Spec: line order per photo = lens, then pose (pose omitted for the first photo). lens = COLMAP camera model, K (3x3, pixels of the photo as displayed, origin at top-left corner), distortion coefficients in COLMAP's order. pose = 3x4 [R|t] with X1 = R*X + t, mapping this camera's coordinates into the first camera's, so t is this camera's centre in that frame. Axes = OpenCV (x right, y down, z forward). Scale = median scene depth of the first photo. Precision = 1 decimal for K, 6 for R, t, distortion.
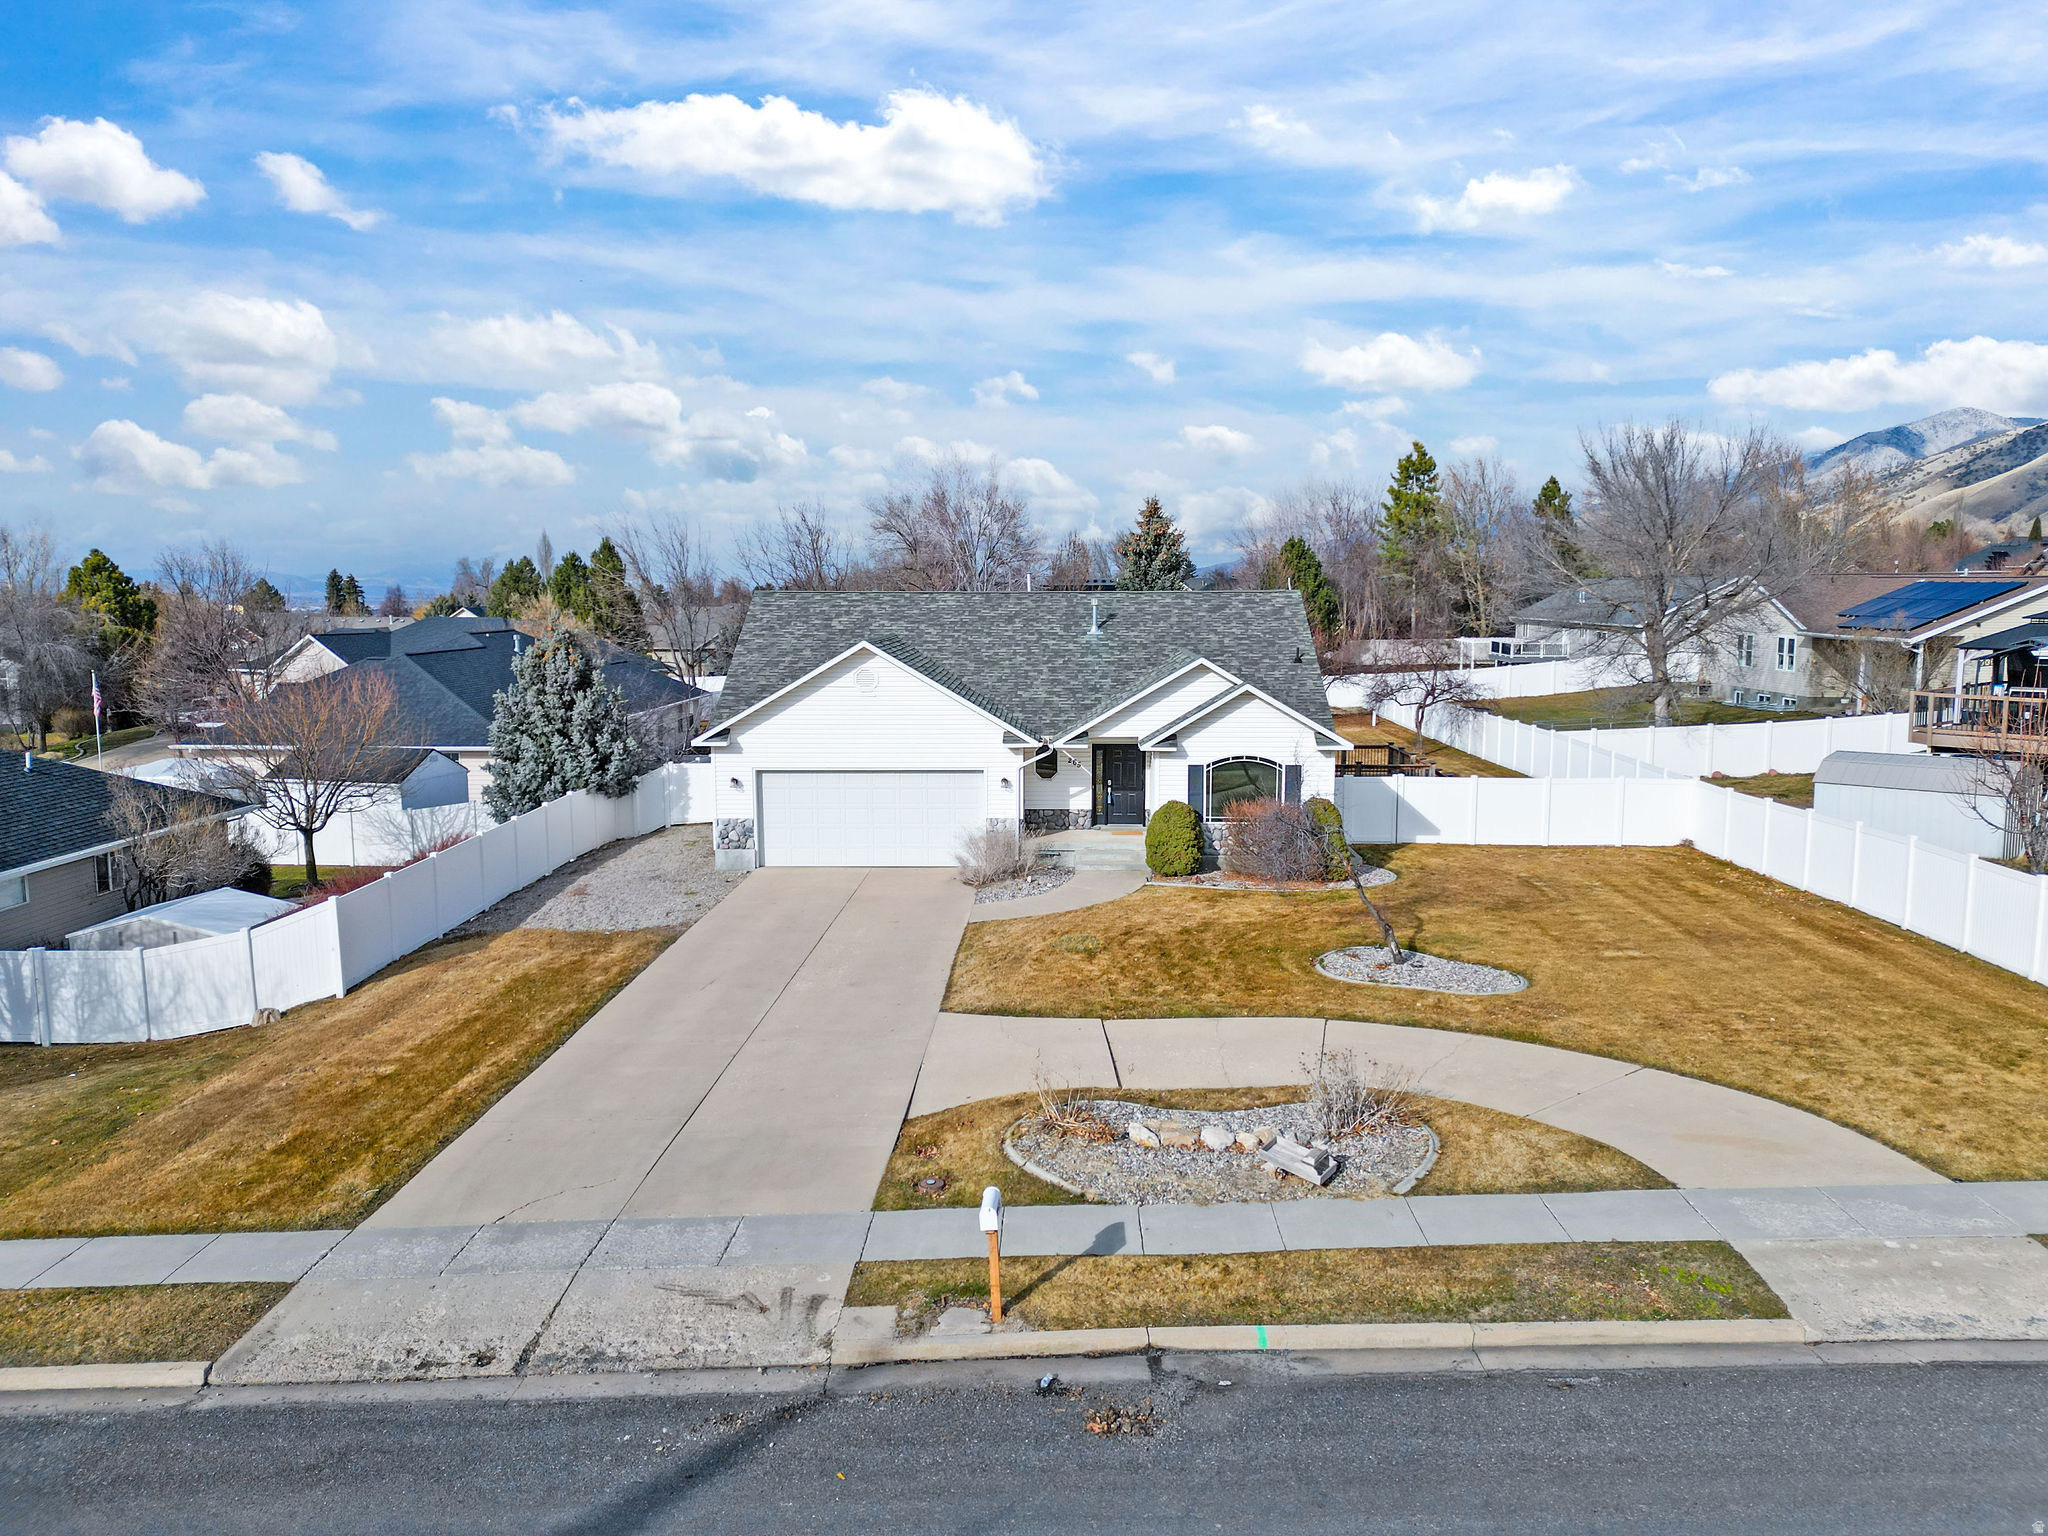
lens RADIAL K [[1423.9, 0, 1024.0], [0, 1423.9, 768.0], [0, 0, 1]] dist [0.081027, -0.071357]
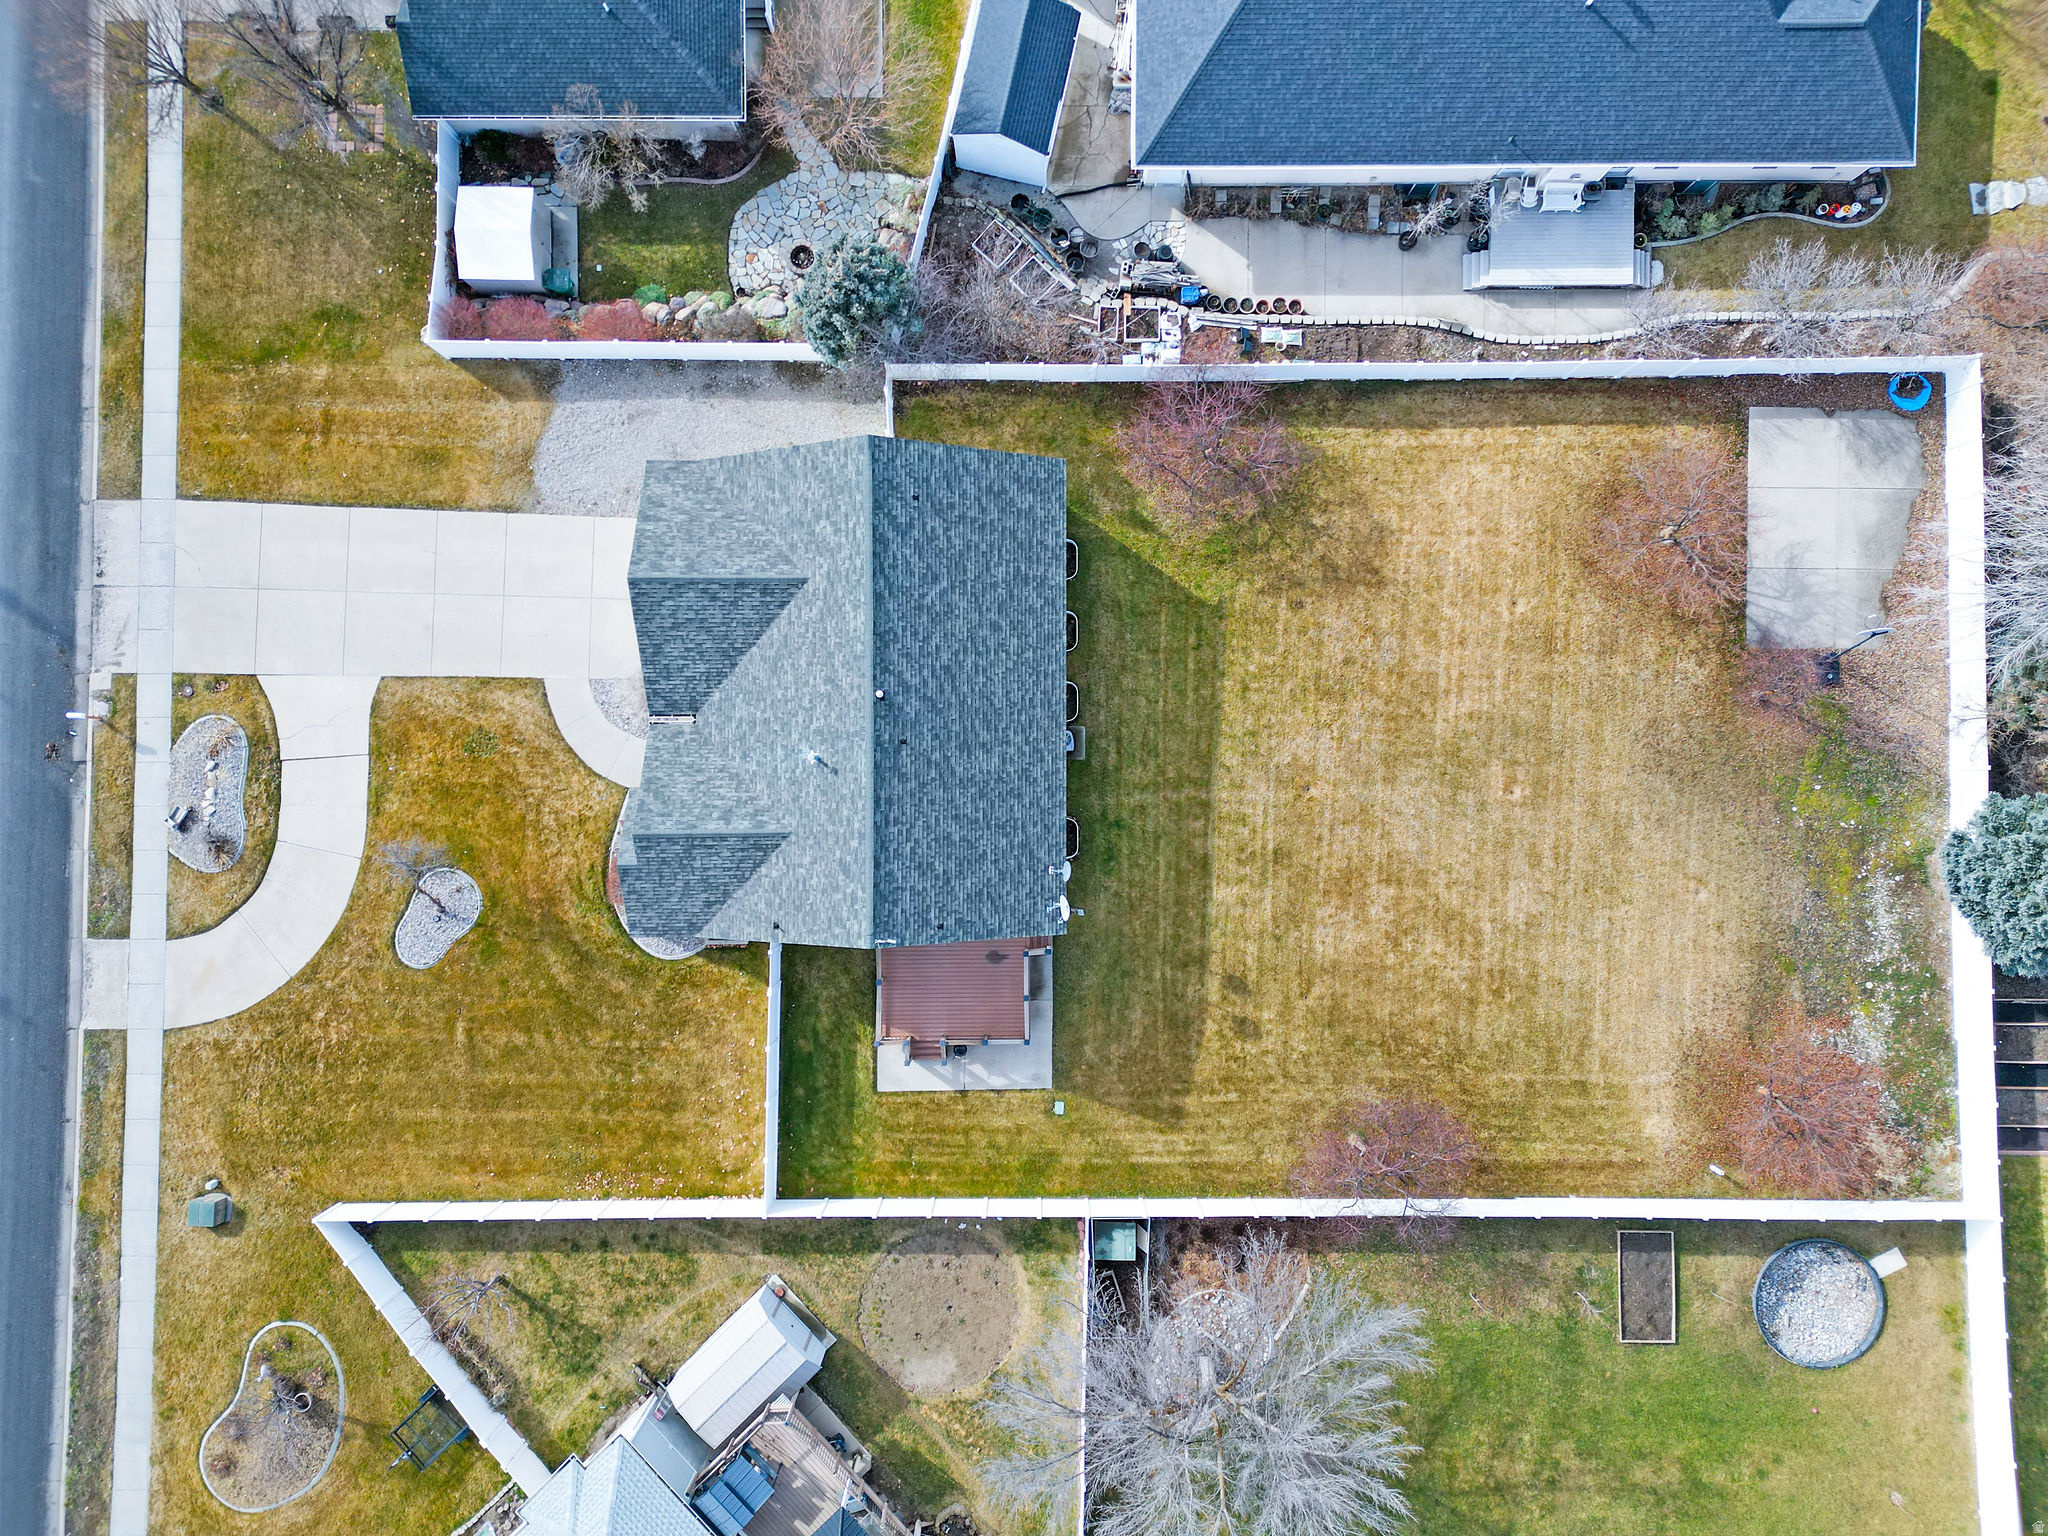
lens RADIAL K [[1423.9, 0, 1024.0], [0, 1423.9, 768.0], [0, 0, 1]] dist [0.081027, -0.071357]
pose [[0.032191, 0.999454, -0.007436, 0.152594], [-0.111406, 0.010982, 0.993714, -2.573722], [0.993253, -0.031160, 0.111699, 2.158990]]
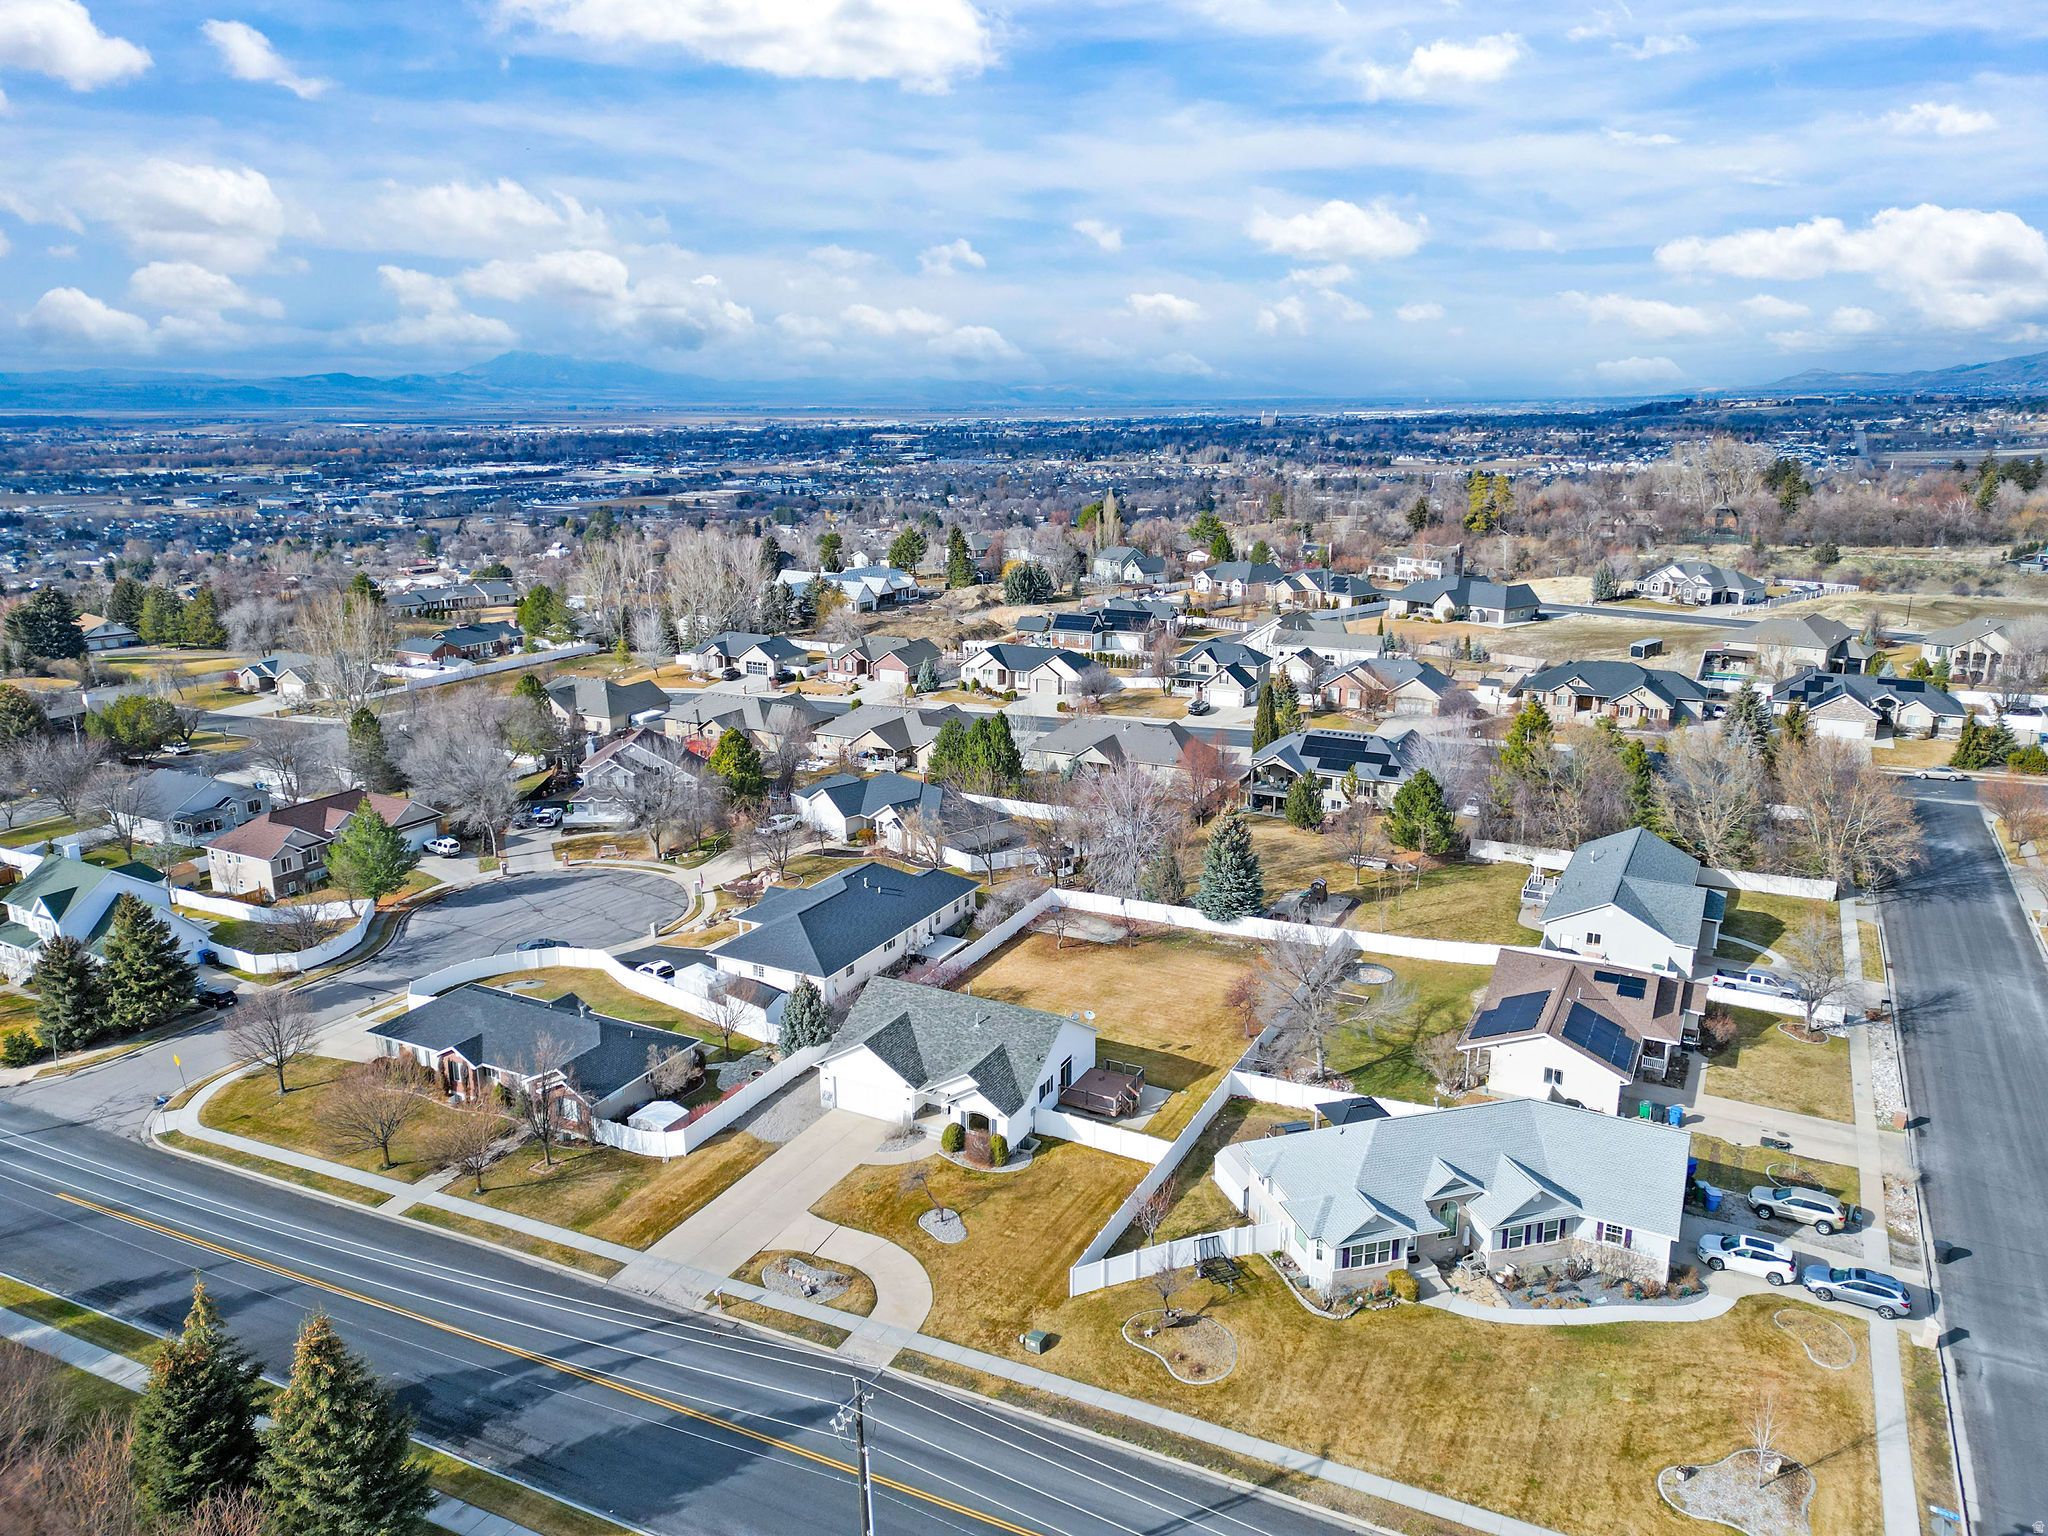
lens RADIAL K [[1423.9, 0, 1024.0], [0, 1423.9, 768.0], [0, 0, 1]] dist [0.081027, -0.071357]
pose [[0.900551, 0.110097, -0.420579, 2.327819], [-0.053230, 0.988047, 0.144671, -1.881132], [0.431479, -0.107896, 0.895647, -2.388086]]
